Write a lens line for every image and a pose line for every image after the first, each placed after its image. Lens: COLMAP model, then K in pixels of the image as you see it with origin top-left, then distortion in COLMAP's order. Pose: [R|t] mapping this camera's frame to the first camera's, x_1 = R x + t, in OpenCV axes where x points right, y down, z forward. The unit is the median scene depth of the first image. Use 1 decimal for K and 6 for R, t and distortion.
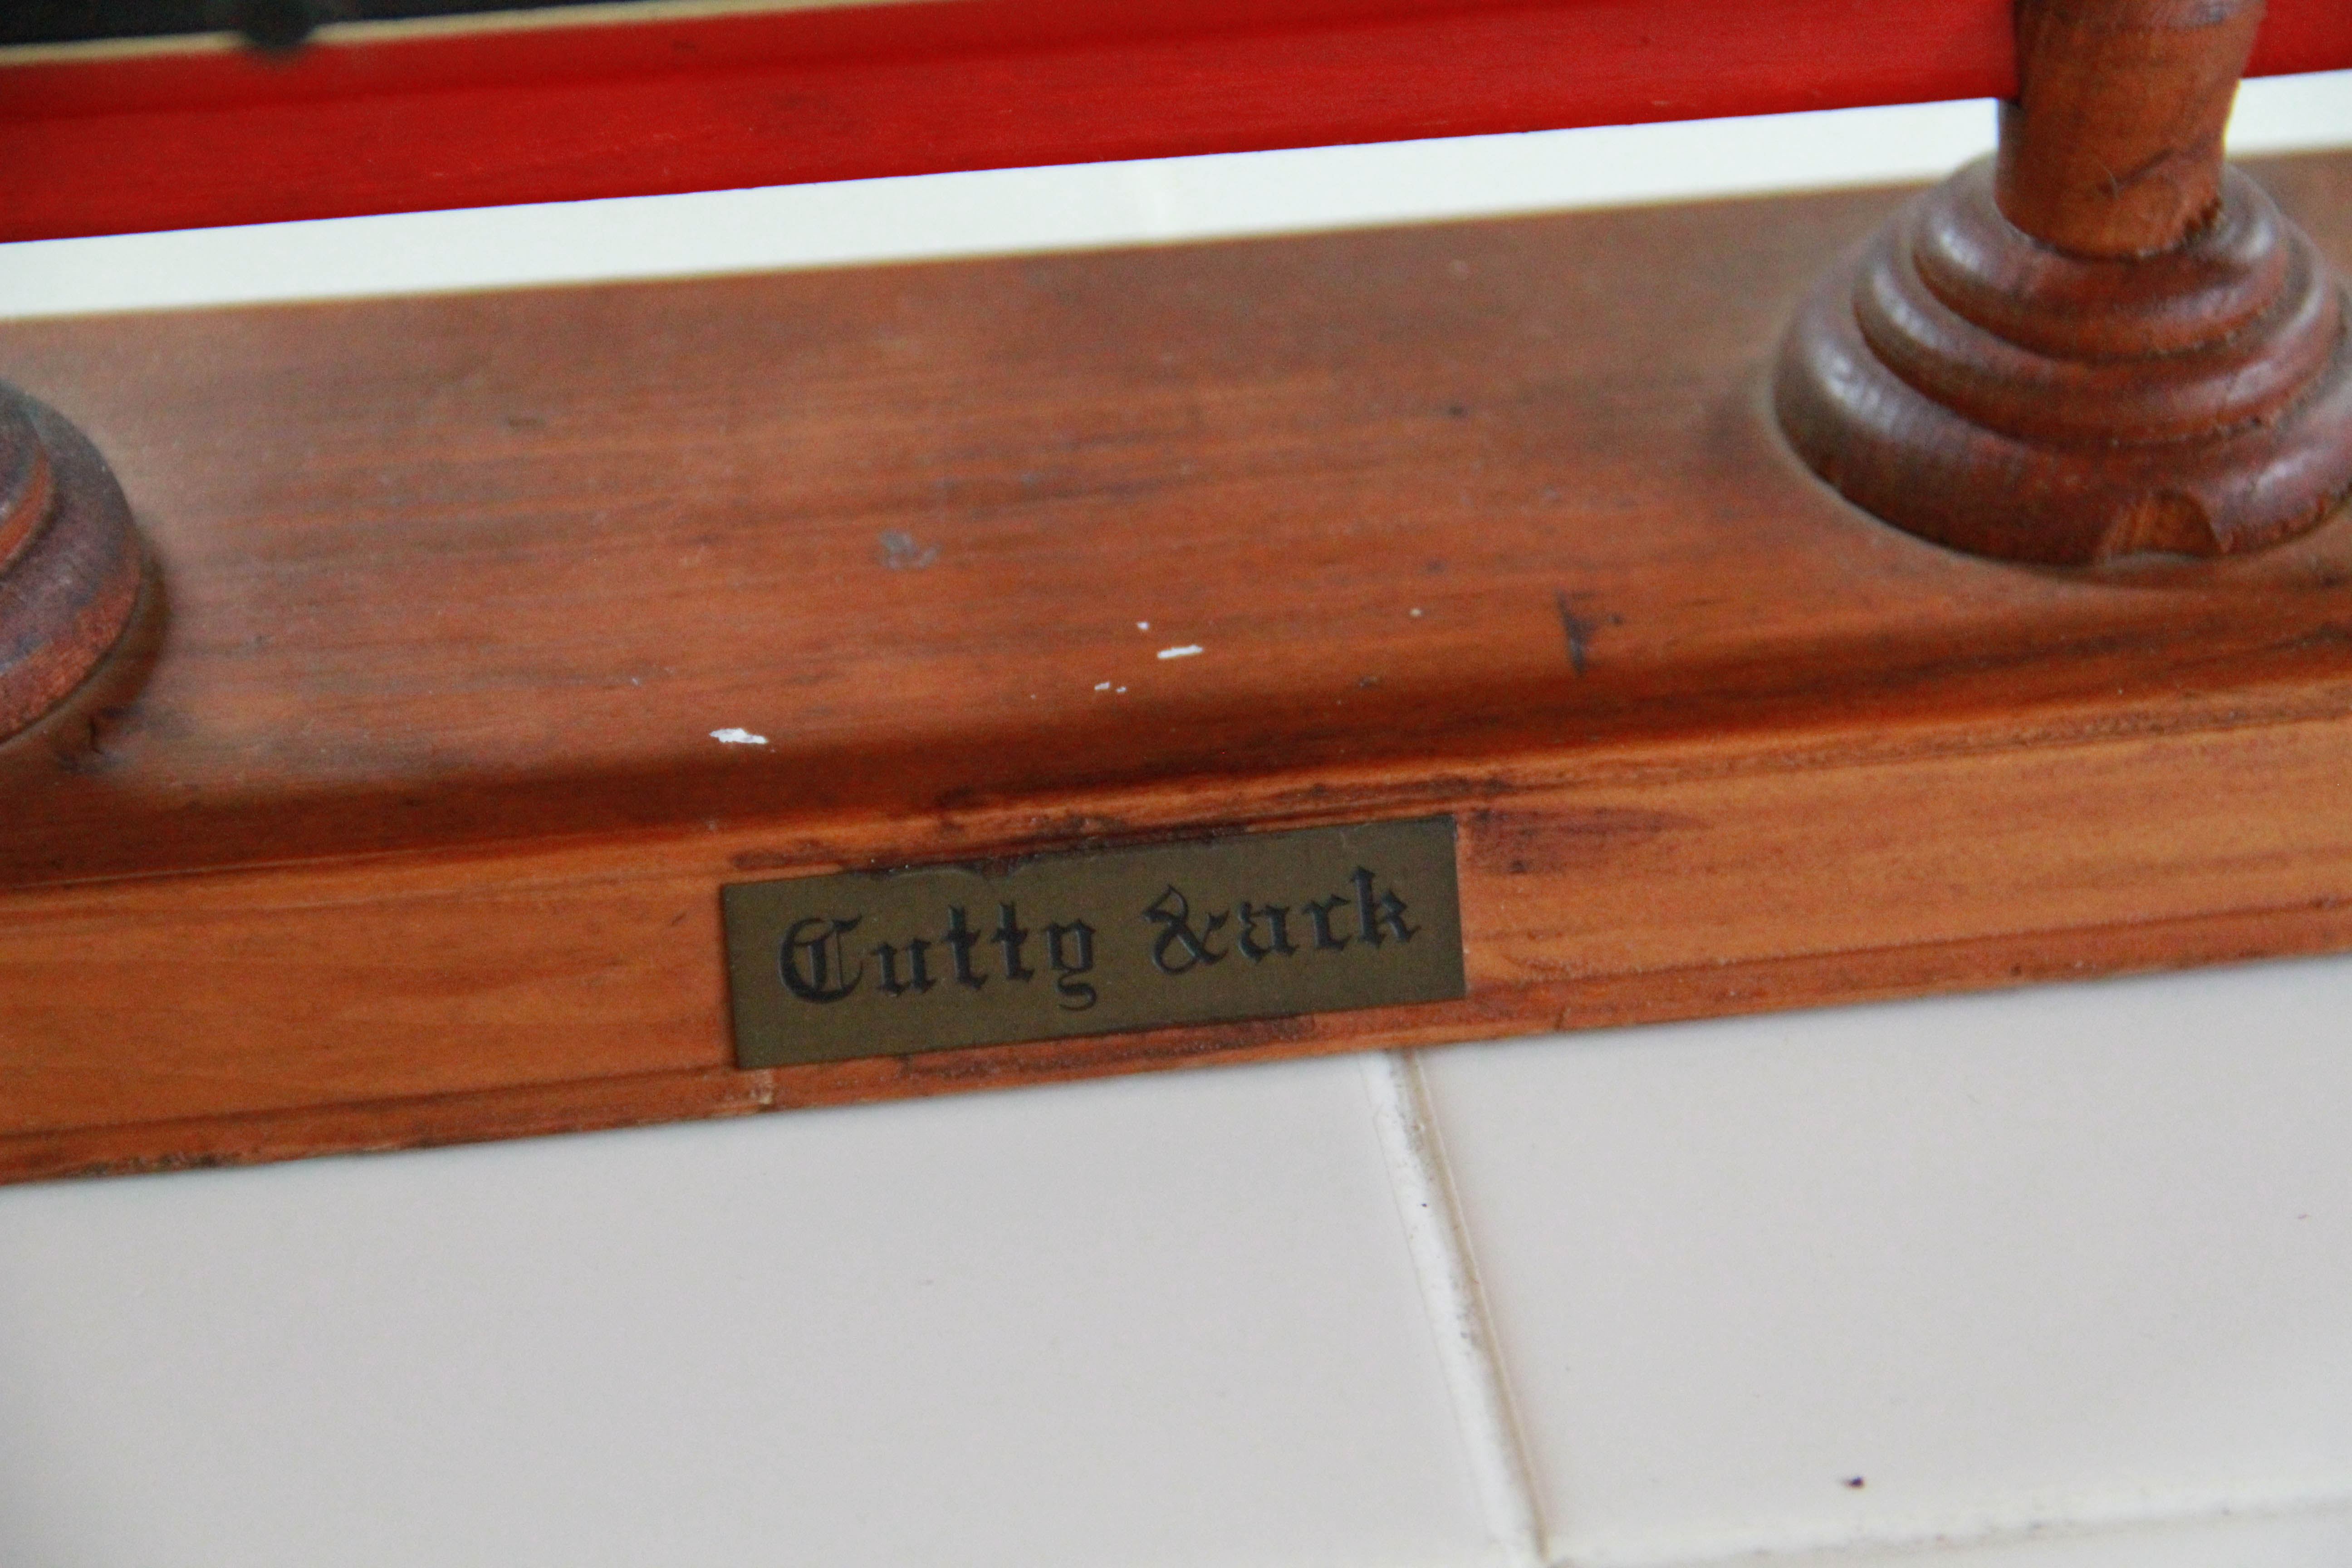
lens RADIAL K [[6566.6, 0, 1176.0], [0, 6566.6, 784.0], [0, 0, 1]] dist [0.261559, 0.688899]
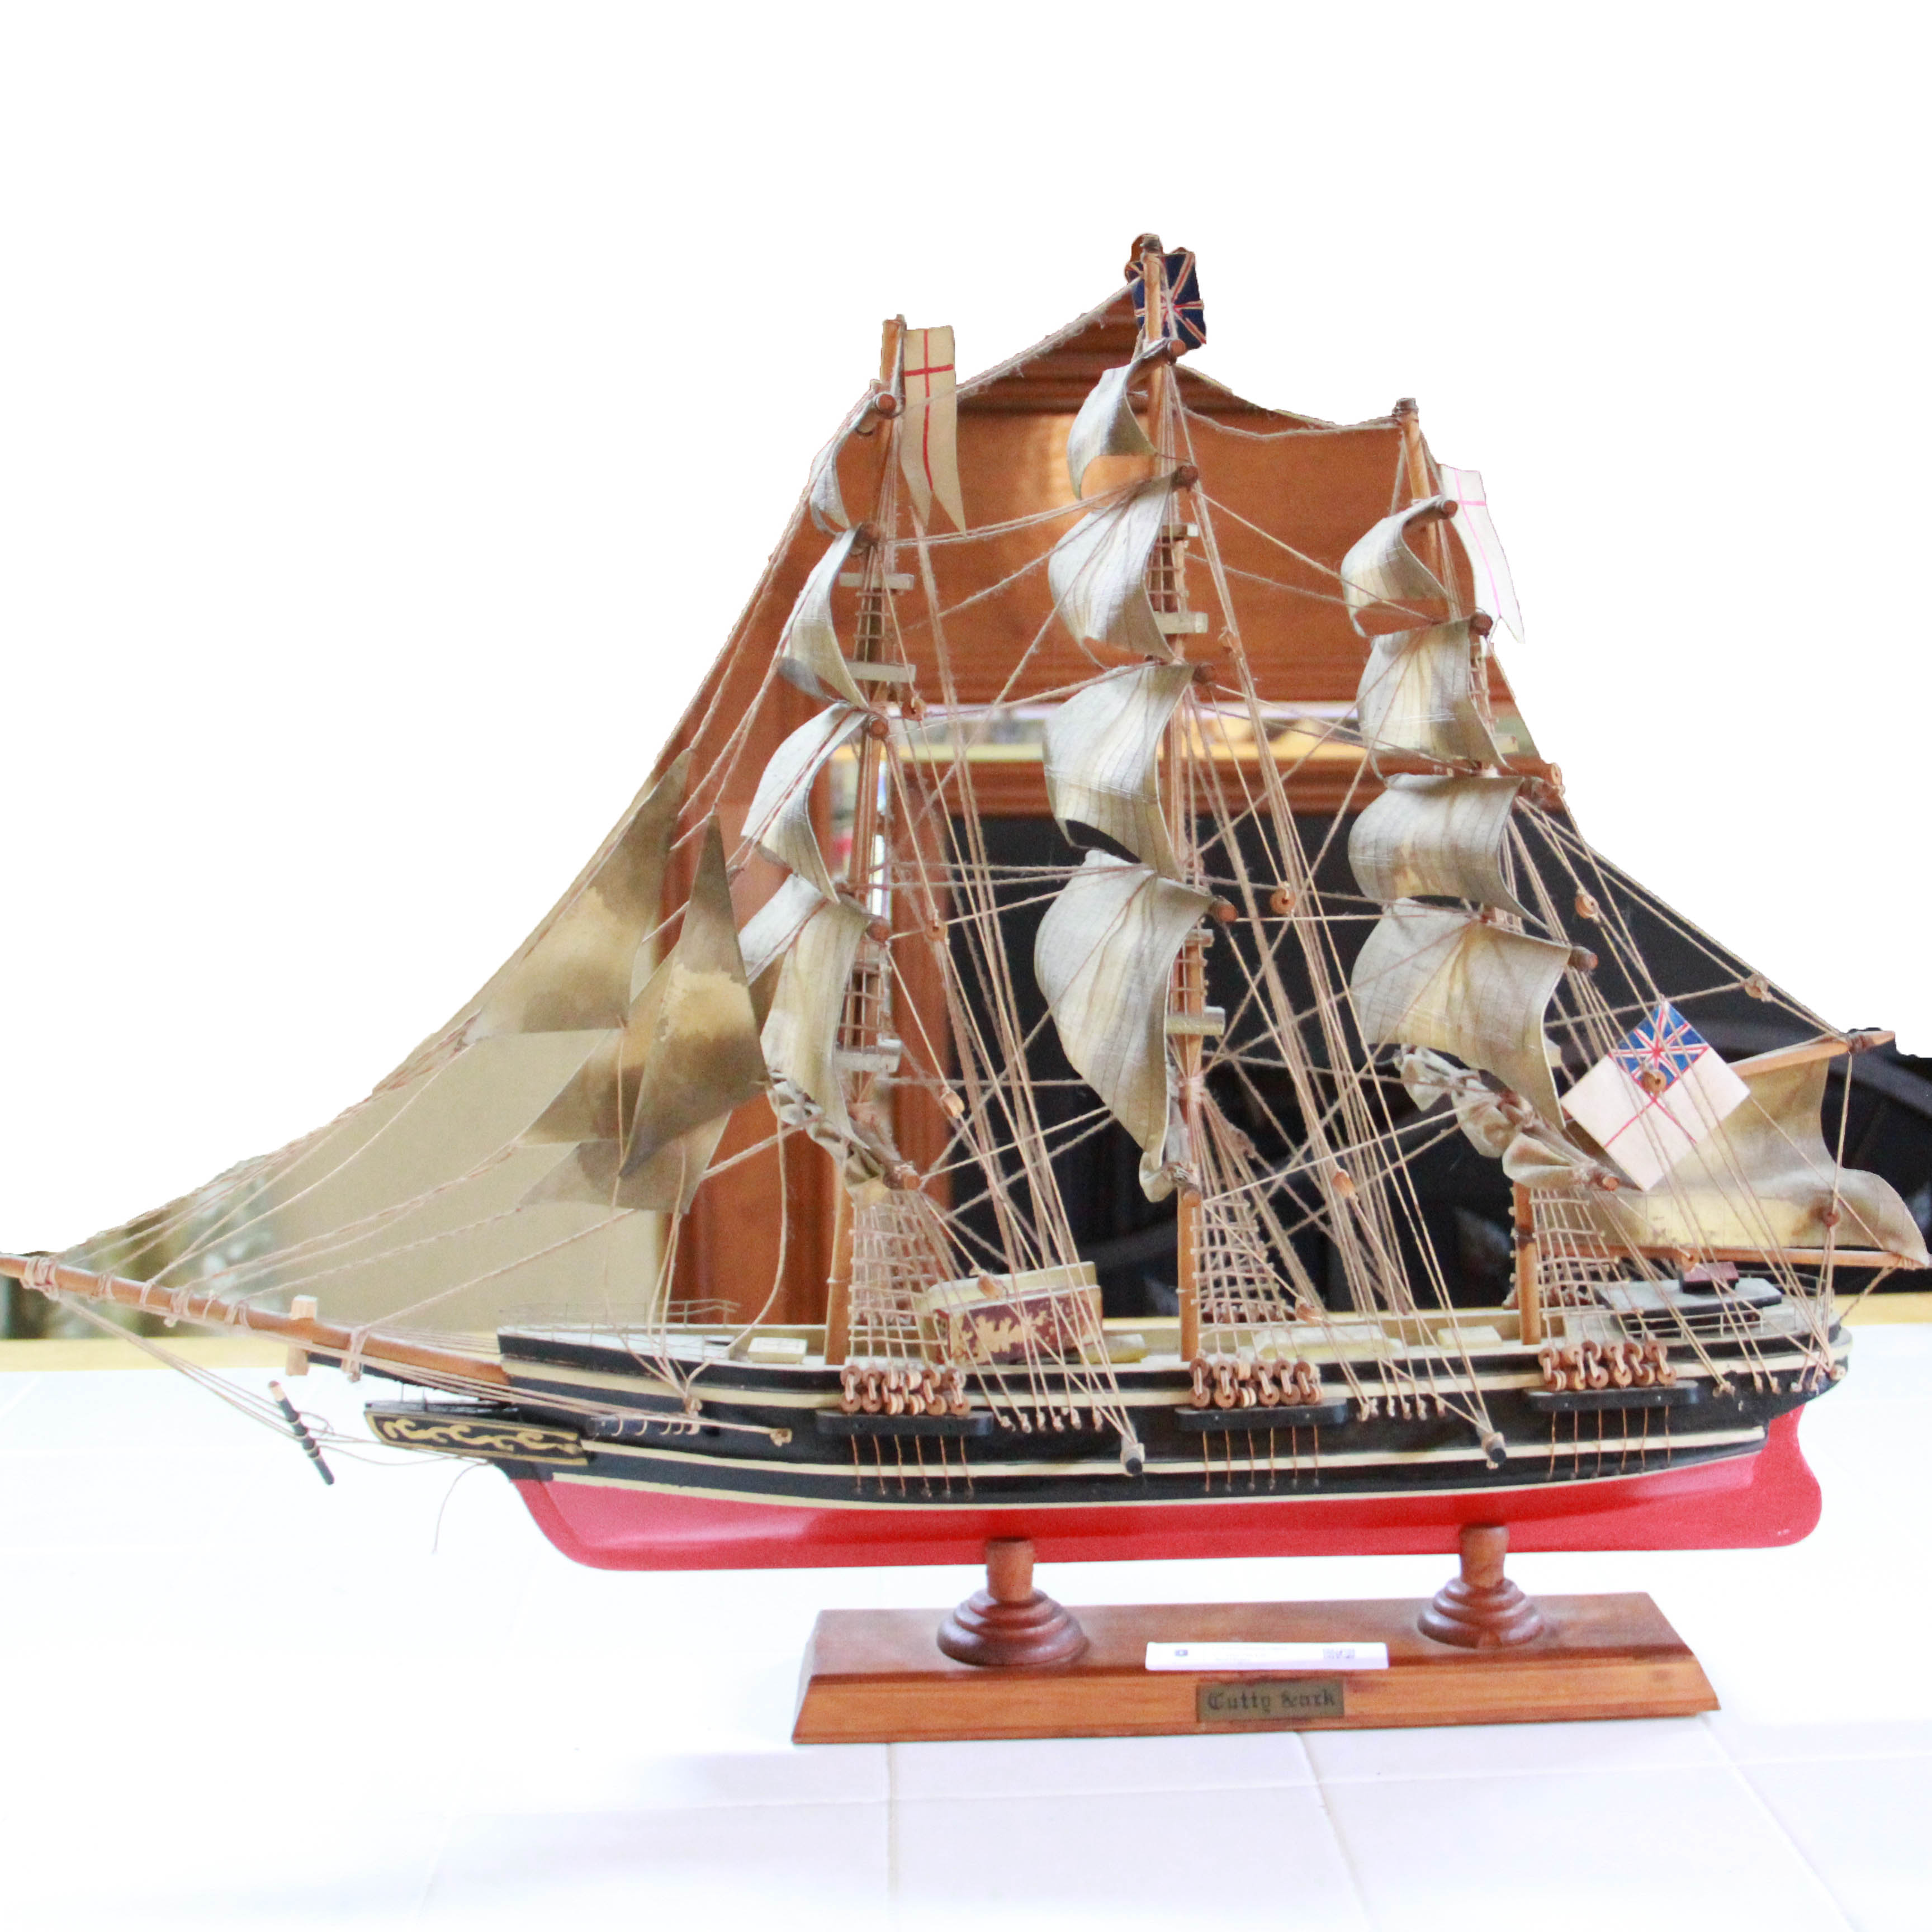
lens RADIAL K [[3157.3, 0, 966.0], [0, 3157.3, 966.0], [0, 0, 1]] dist [0.004333, -0.020986]
pose [[0.990988, 0.019793, -0.132480, 0.065449], [-0.073103, 0.908668, -0.411069, 0.521038], [0.112244, 0.417049, 0.901926, -1.434258]]
